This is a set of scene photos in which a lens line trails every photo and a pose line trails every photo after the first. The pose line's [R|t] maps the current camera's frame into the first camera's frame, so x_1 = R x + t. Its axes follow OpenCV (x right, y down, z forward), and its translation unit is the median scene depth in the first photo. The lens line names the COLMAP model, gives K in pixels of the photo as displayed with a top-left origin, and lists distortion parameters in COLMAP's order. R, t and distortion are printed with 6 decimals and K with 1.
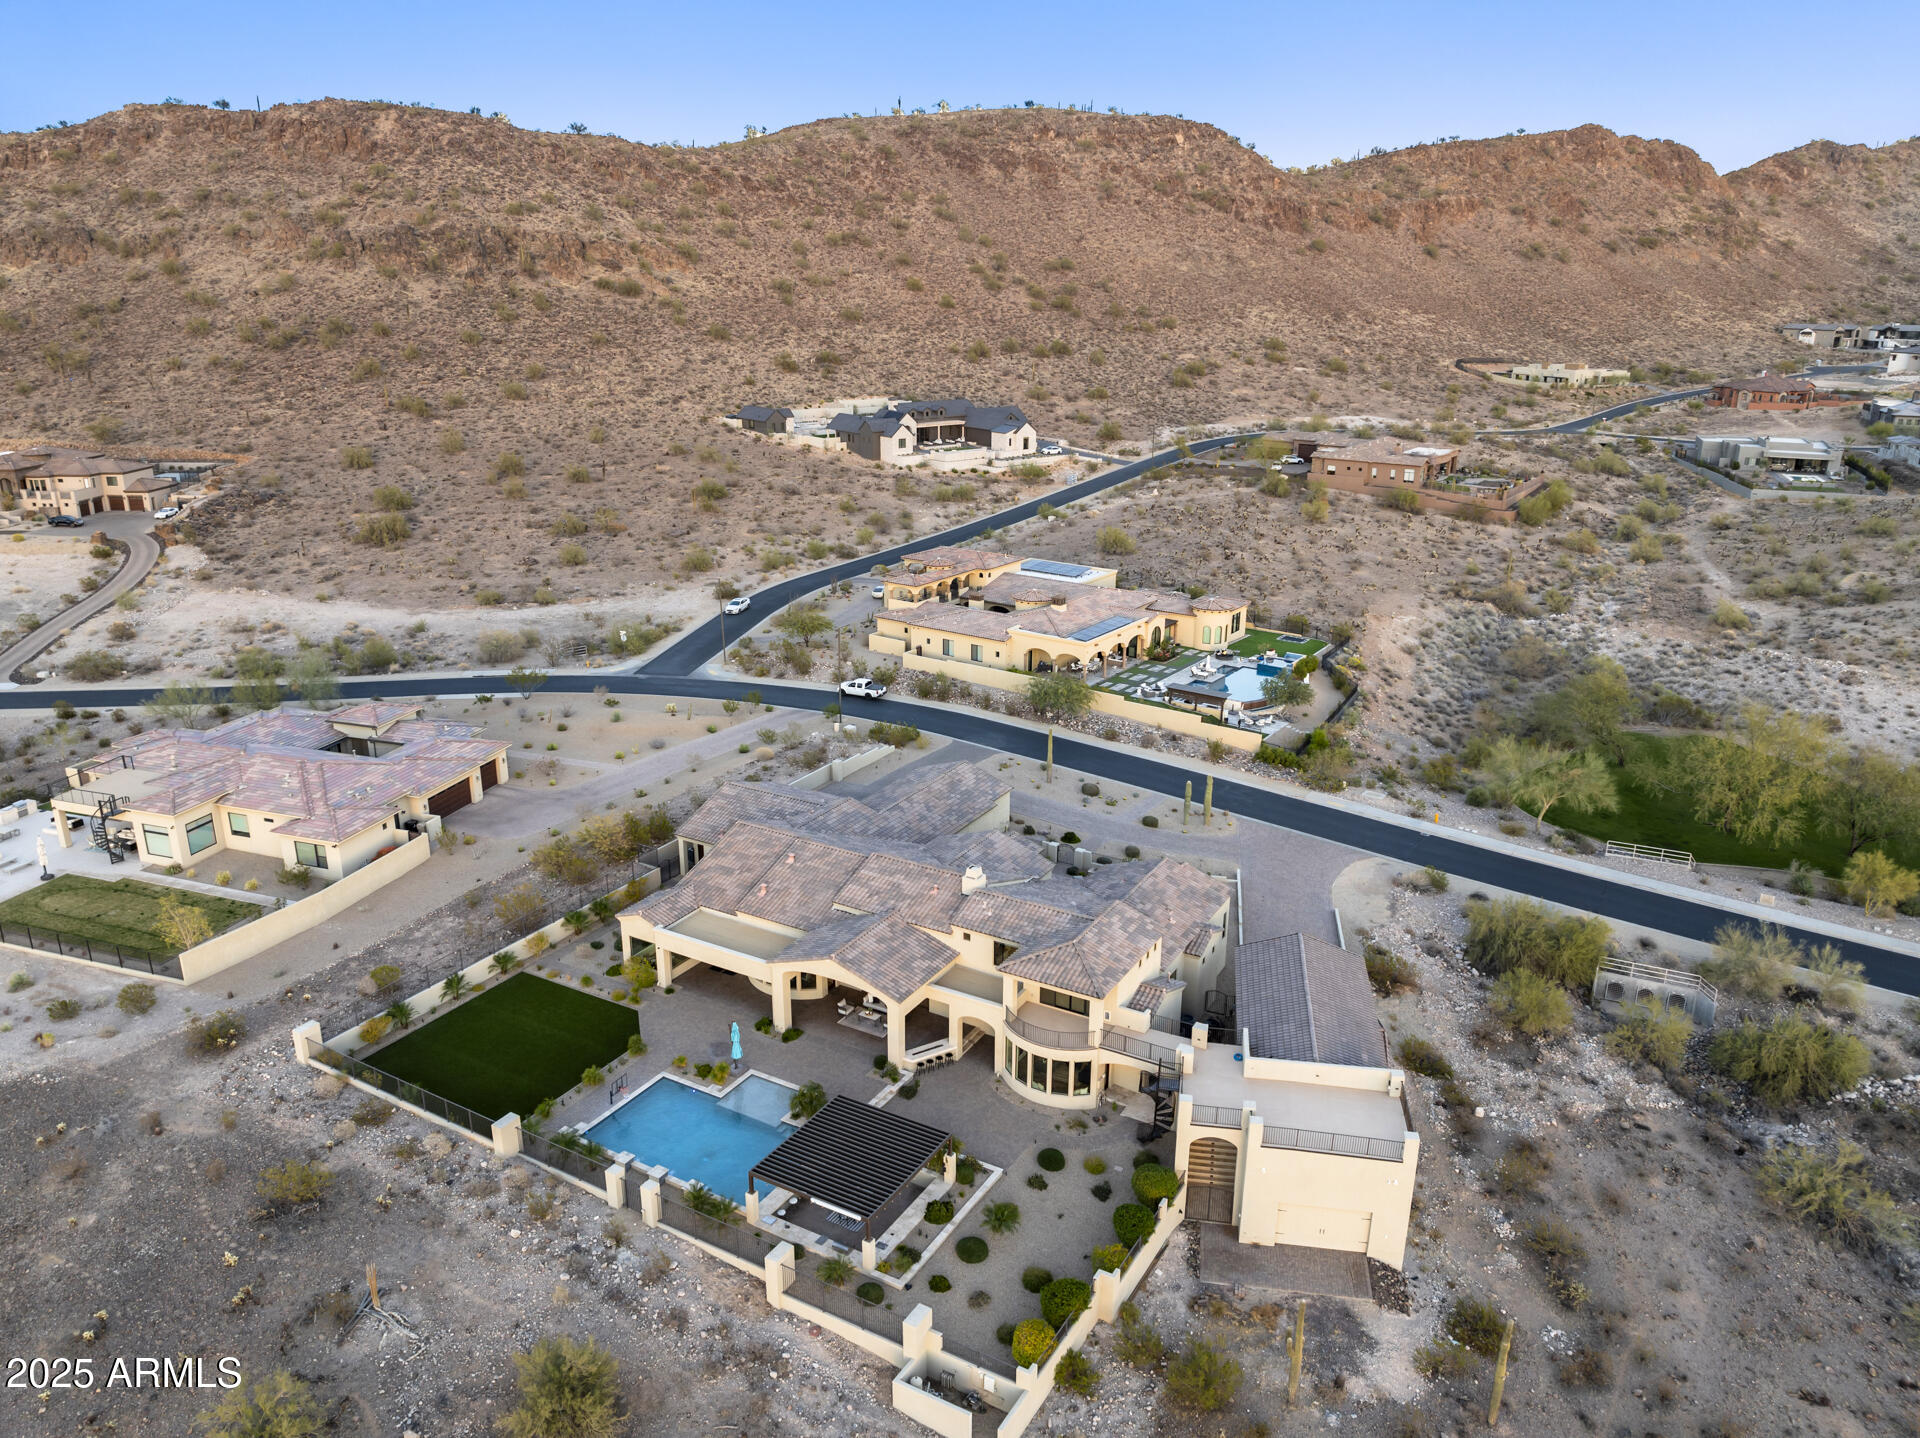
lens RADIAL K [[1348.8, 0, 965.8], [0, 1348.8, 711.9], [0, 0, 1]] dist [-0.037670, 0.005345]
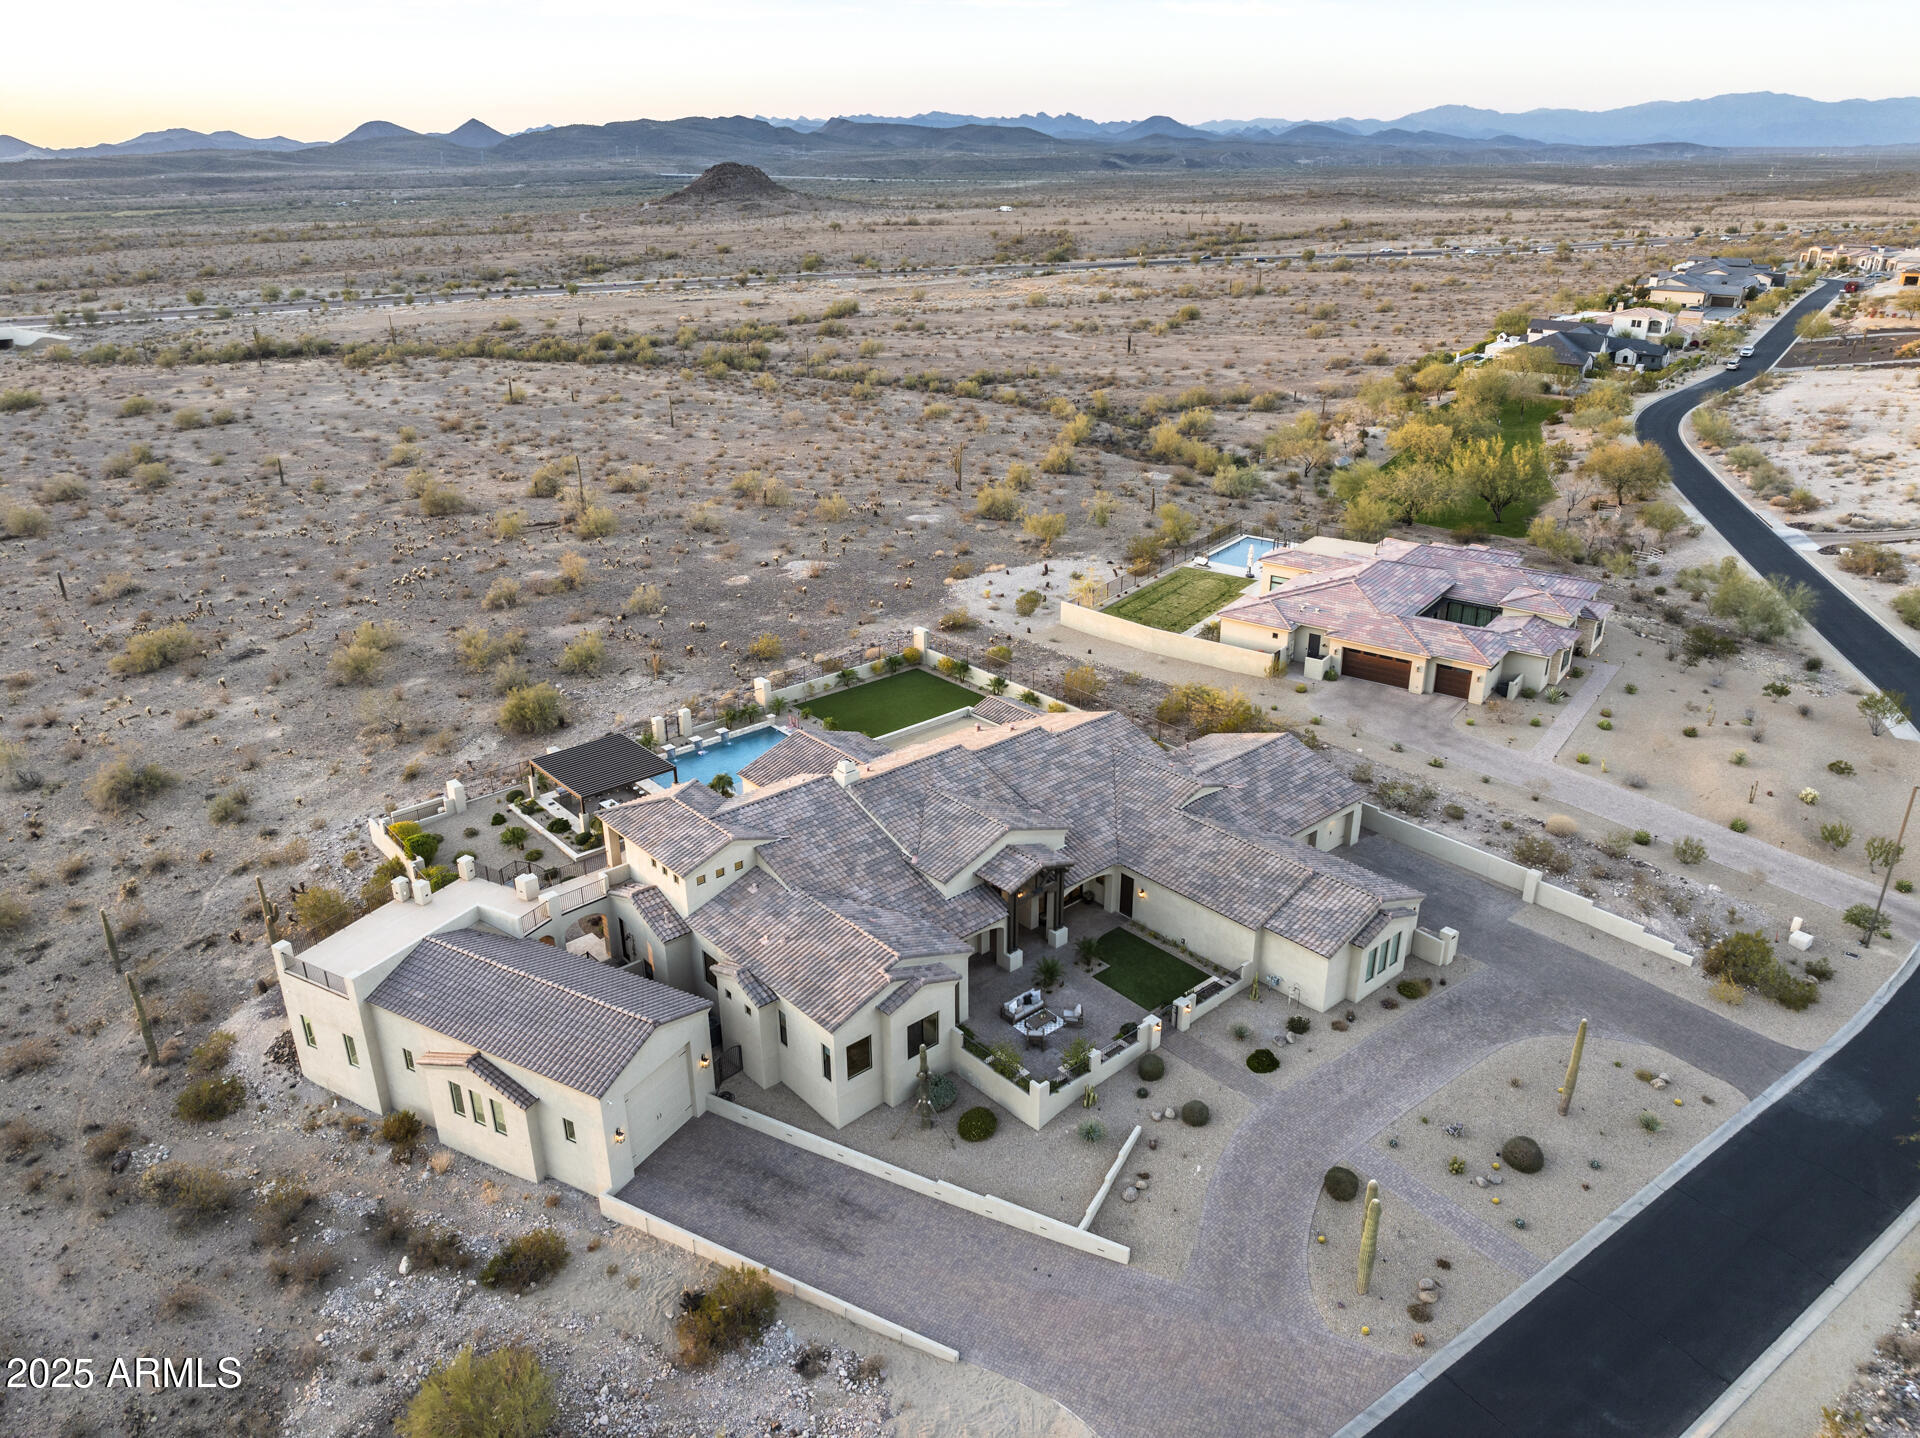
lens RADIAL K [[1346.7, 0, 960.0], [0, 1346.7, 719.0], [0, 0, 1]] dist [-0.041338, 0.008222]
pose [[-0.325273, 0.365311, -0.872207, 0.178002], [-0.288784, 0.839926, 0.459487, -0.081309], [0.900445, 0.401339, -0.167709, 0.281493]]
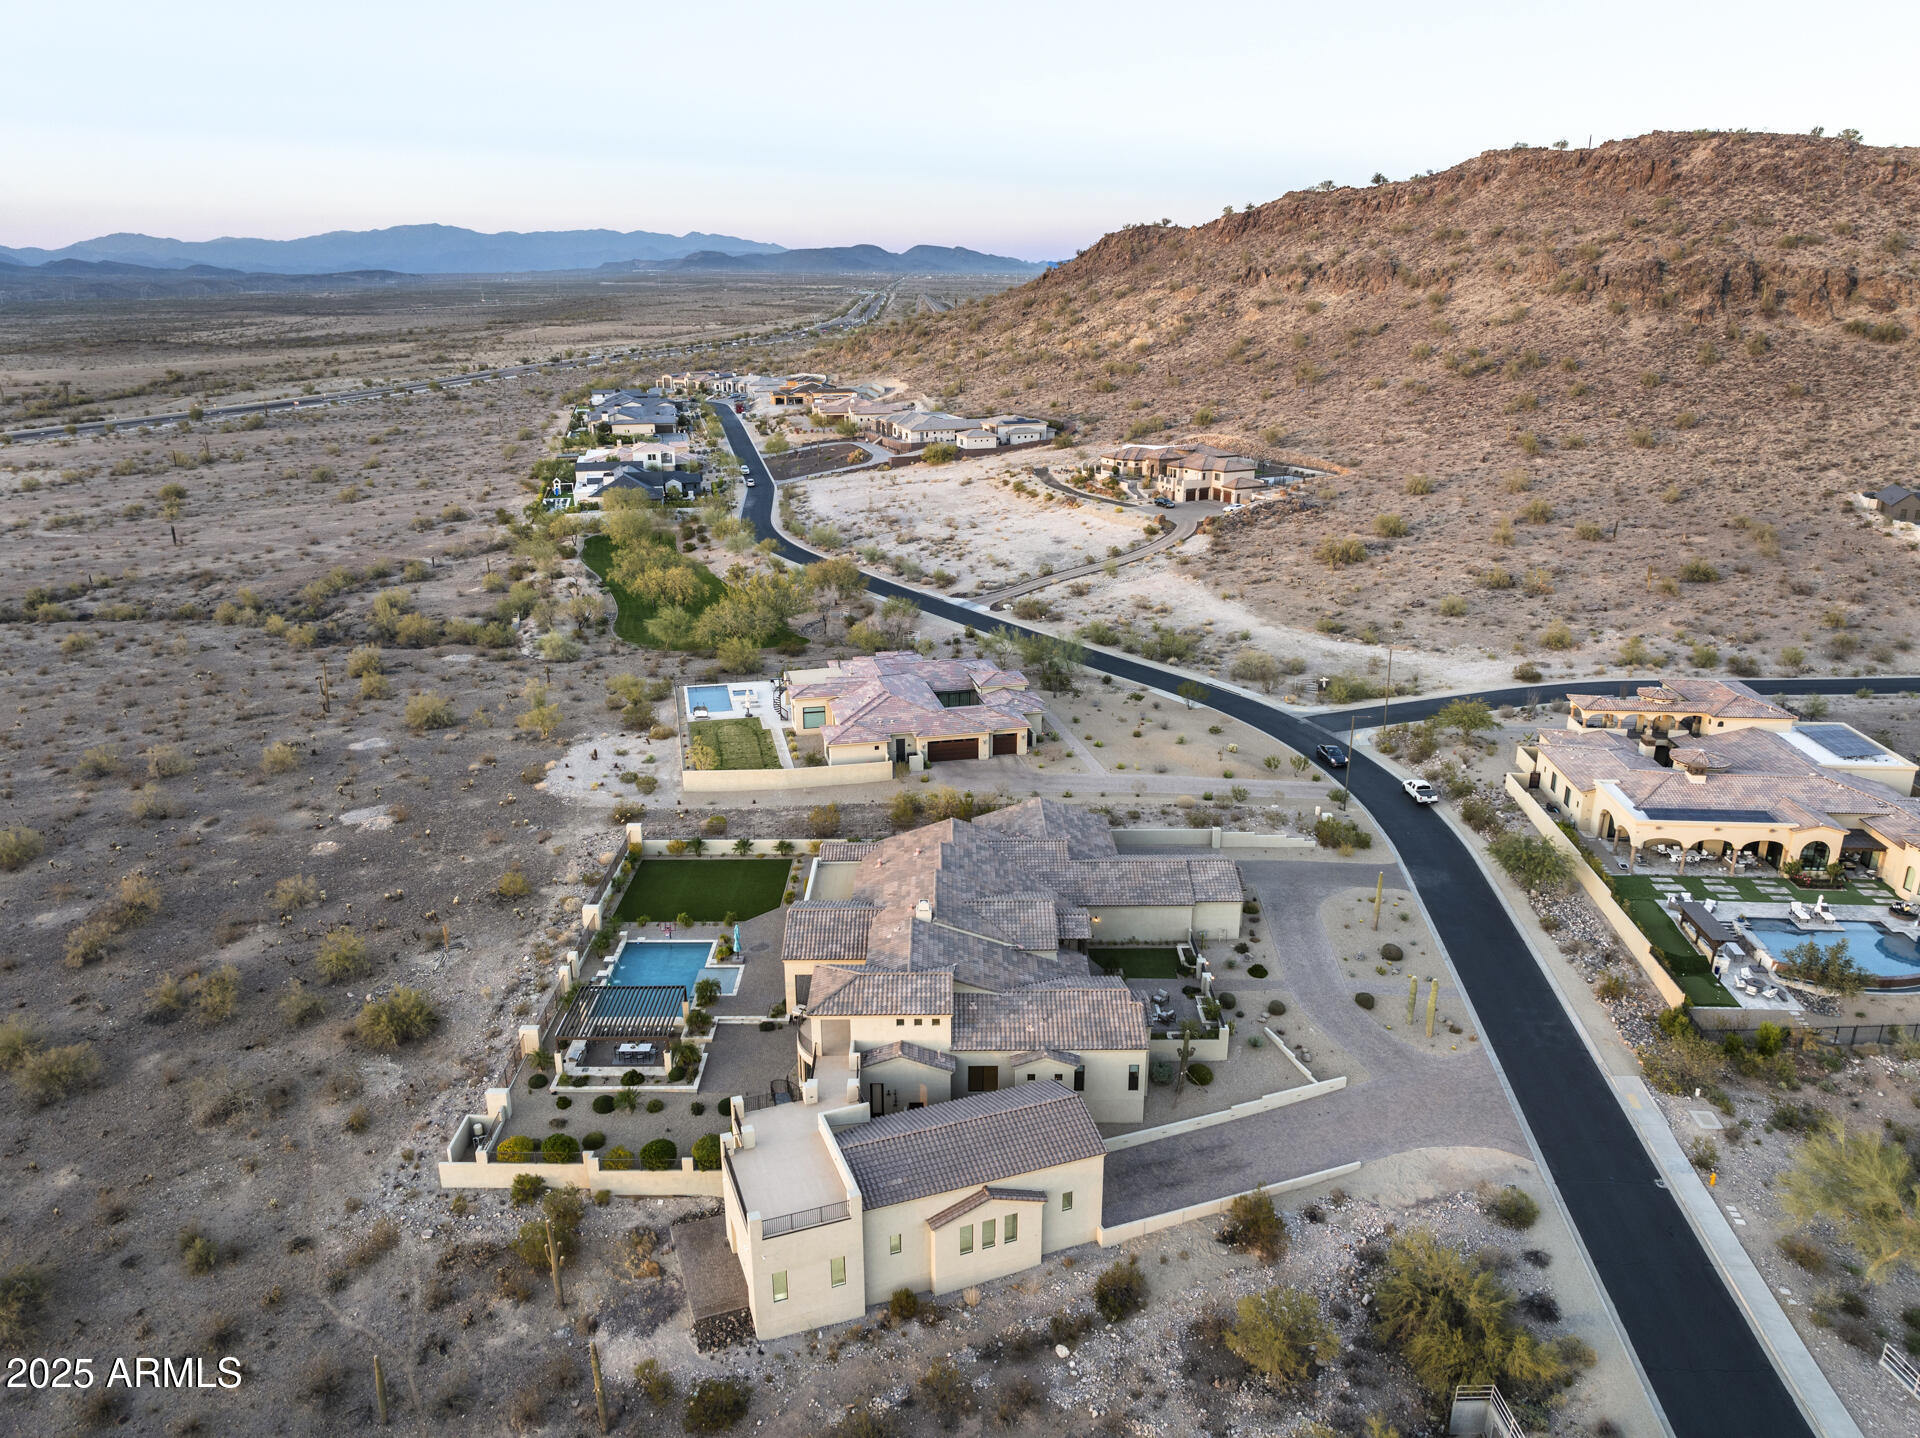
lens RADIAL K [[1348.8, 0, 965.8], [0, 1348.8, 711.9], [0, 0, 1]] dist [-0.037670, 0.005345]
pose [[0.507259, 0.260053, -0.821621, 0.216352], [-0.263322, 0.954560, 0.139558, -0.048791], [0.820579, 0.145559, 0.552687, 0.085262]]
